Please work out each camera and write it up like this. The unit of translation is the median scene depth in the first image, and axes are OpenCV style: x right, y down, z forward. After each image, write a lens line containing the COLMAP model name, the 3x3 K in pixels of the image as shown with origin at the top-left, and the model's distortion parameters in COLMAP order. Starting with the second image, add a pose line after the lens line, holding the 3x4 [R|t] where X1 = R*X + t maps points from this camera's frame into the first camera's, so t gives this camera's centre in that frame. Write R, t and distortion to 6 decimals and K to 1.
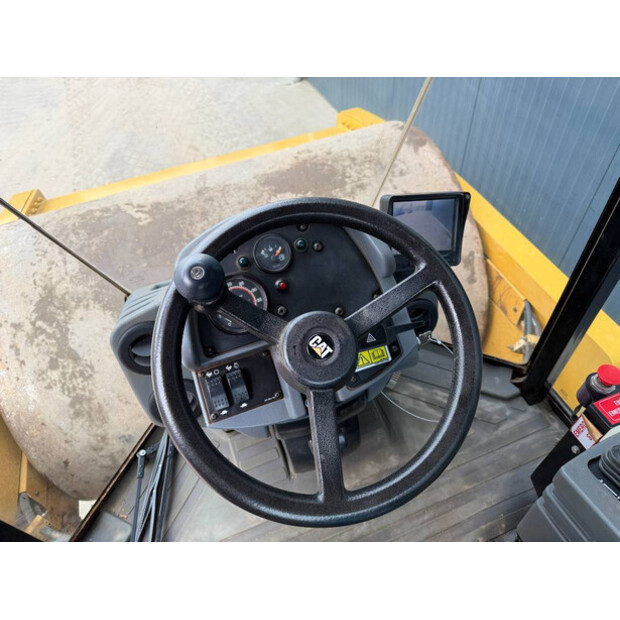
lens RADIAL K [[440.4, 0, 312.2], [0, 440.4, 314.2], [0, 0, 1]] dist [-0.004537, -0.003111]
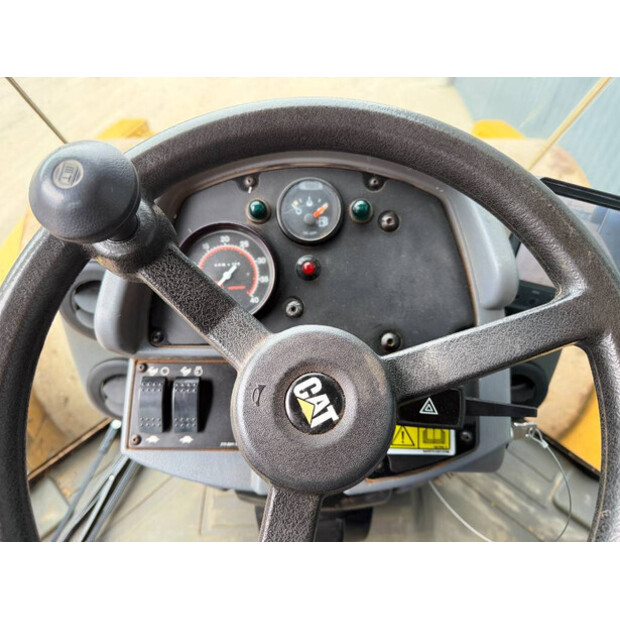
lens RADIAL K [[440.4, 0, 310.4], [0, 440.4, 311.1], [0, 0, 1]] dist [-0.004537, -0.003111]
pose [[0.936163, 0.307445, -0.170516, 0.050571], [-0.310524, 0.950523, 0.008988, -0.016273], [0.164843, 0.044535, 0.985314, 0.421499]]
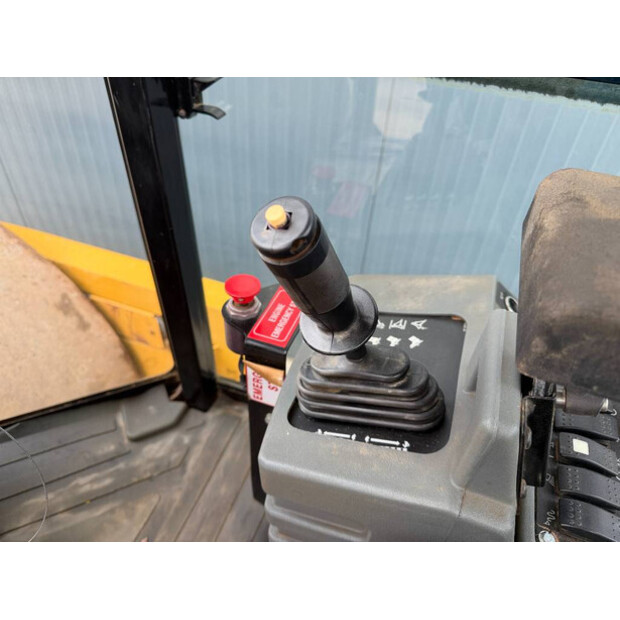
lens RADIAL K [[440.4, 0, 308.8], [0, 440.4, 312.9], [0, 0, 1]] dist [-0.004537, -0.003111]
pose [[0.635601, -0.416529, 0.650011, 0.374788], [0.521835, 0.852291, 0.035885, 0.240615], [-0.568946, 0.316390, 0.759077, 0.574299]]
